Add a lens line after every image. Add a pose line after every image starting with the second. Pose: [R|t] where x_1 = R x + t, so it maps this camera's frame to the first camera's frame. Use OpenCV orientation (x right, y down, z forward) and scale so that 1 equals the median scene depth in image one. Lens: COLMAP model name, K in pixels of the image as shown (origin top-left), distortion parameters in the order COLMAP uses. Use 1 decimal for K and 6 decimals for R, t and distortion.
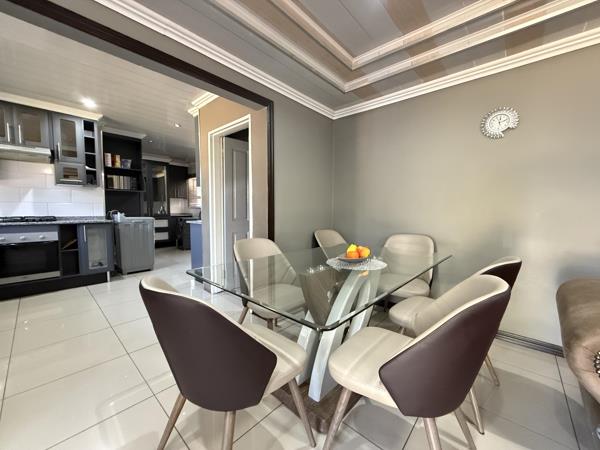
lens RADIAL K [[238.0, 0, 300.5], [0, 238.0, 226.1], [0, 0, 1]] dist [-0.003713, 0.000040]
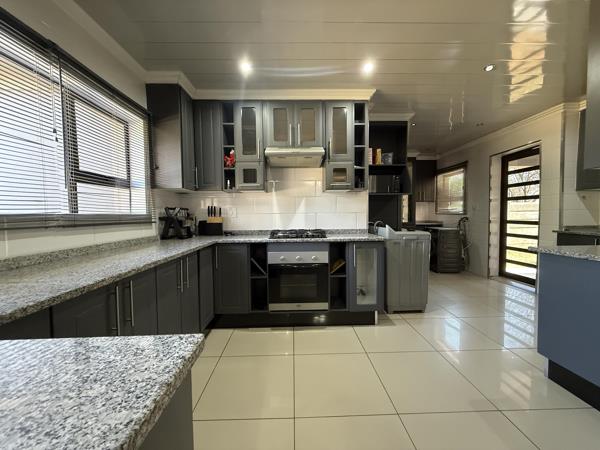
lens RADIAL K [[238.0, 0, 299.2], [0, 238.0, 225.6], [0, 0, 1]] dist [-0.003713, 0.000040]
pose [[0.686090, 0.021677, -0.727193, -0.479929], [-0.033652, 0.999432, -0.001957, -0.050168], [0.726738, 0.025814, 0.686430, 0.363911]]
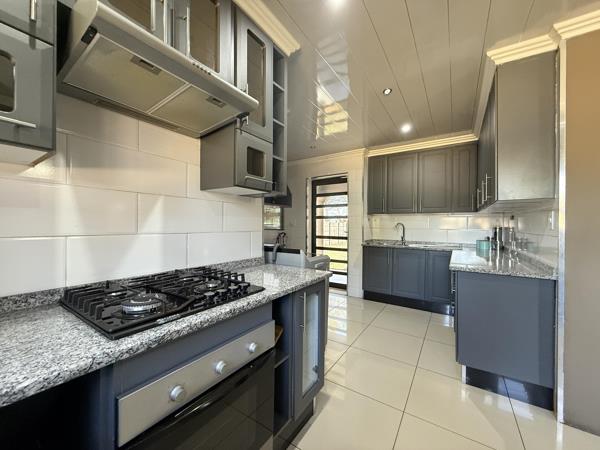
lens RADIAL K [[238.0, 0, 298.2], [0, 238.0, 223.7], [0, 0, 1]] dist [-0.003713, 0.000040]
pose [[0.988712, 0.001164, 0.149825, -0.940186], [0.009657, 0.997396, -0.071476, -0.084481], [-0.149518, 0.072116, 0.986126, 0.578504]]
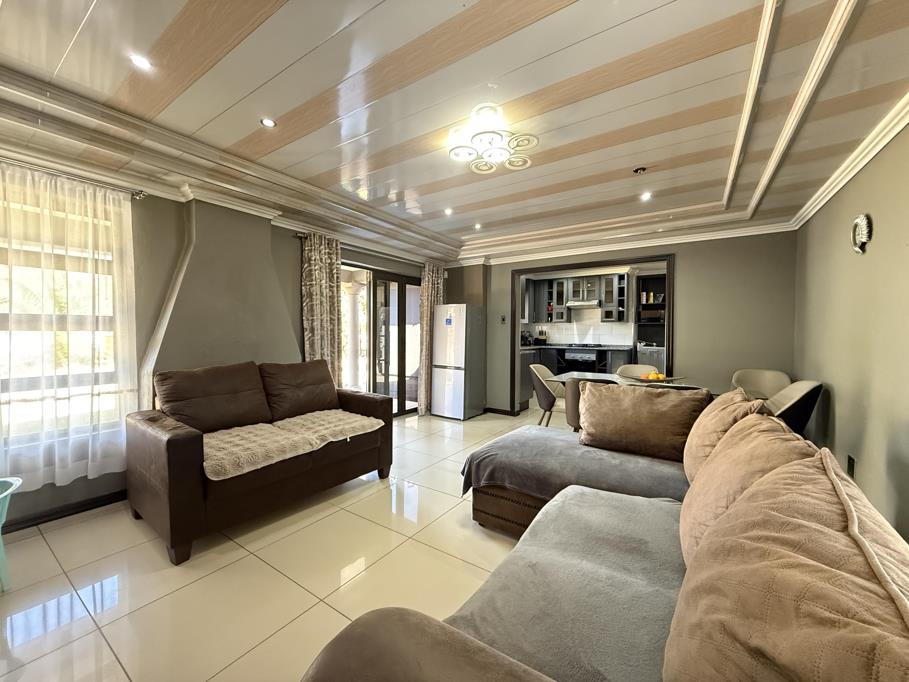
lens RADIAL K [[360.6, 0, 454.9], [0, 360.6, 341.4], [0, 0, 1]] dist [-0.003713, 0.000040]
pose [[0.147896, 0.017313, -0.988851, 1.013908], [-0.068889, 0.997599, 0.007163, -0.013083], [0.986601, 0.067062, 0.148733, -0.216698]]
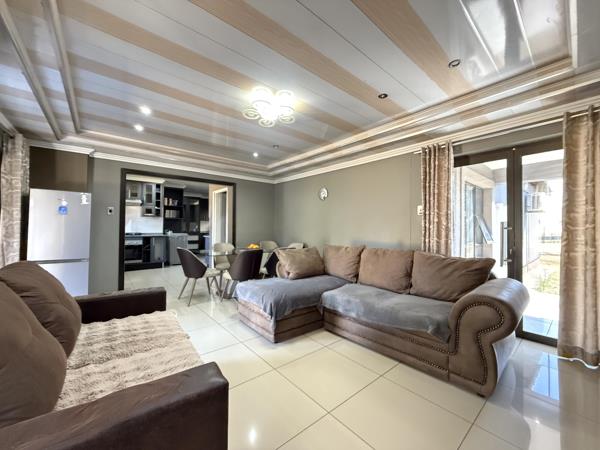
lens RADIAL K [[238.0, 0, 298.4], [0, 238.0, 225.3], [0, 0, 1]] dist [-0.003713, 0.000040]
pose [[0.990196, 0.000938, -0.139682, 0.533128], [-0.011624, 0.997062, -0.075706, 0.030751], [0.139201, 0.076587, 0.987298, -0.760315]]
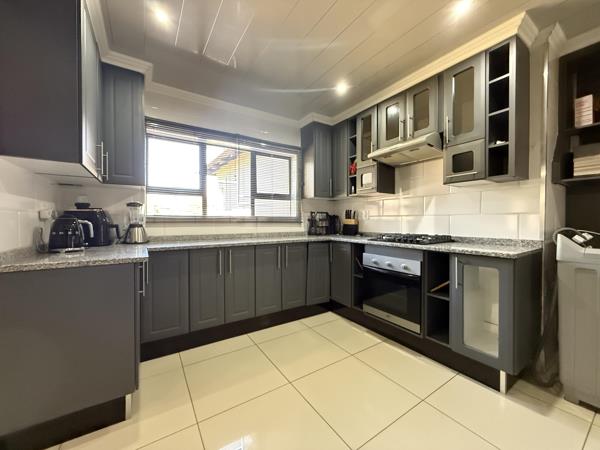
lens RADIAL K [[238.0, 0, 301.3], [0, 238.0, 224.6], [0, 0, 1]] dist [-0.003713, 0.000040]
pose [[-0.254544, 0.010688, -0.967002, -0.312123], [-0.062846, 0.997642, 0.027570, -0.064045], [0.965017, 0.067790, -0.253272, 0.766261]]
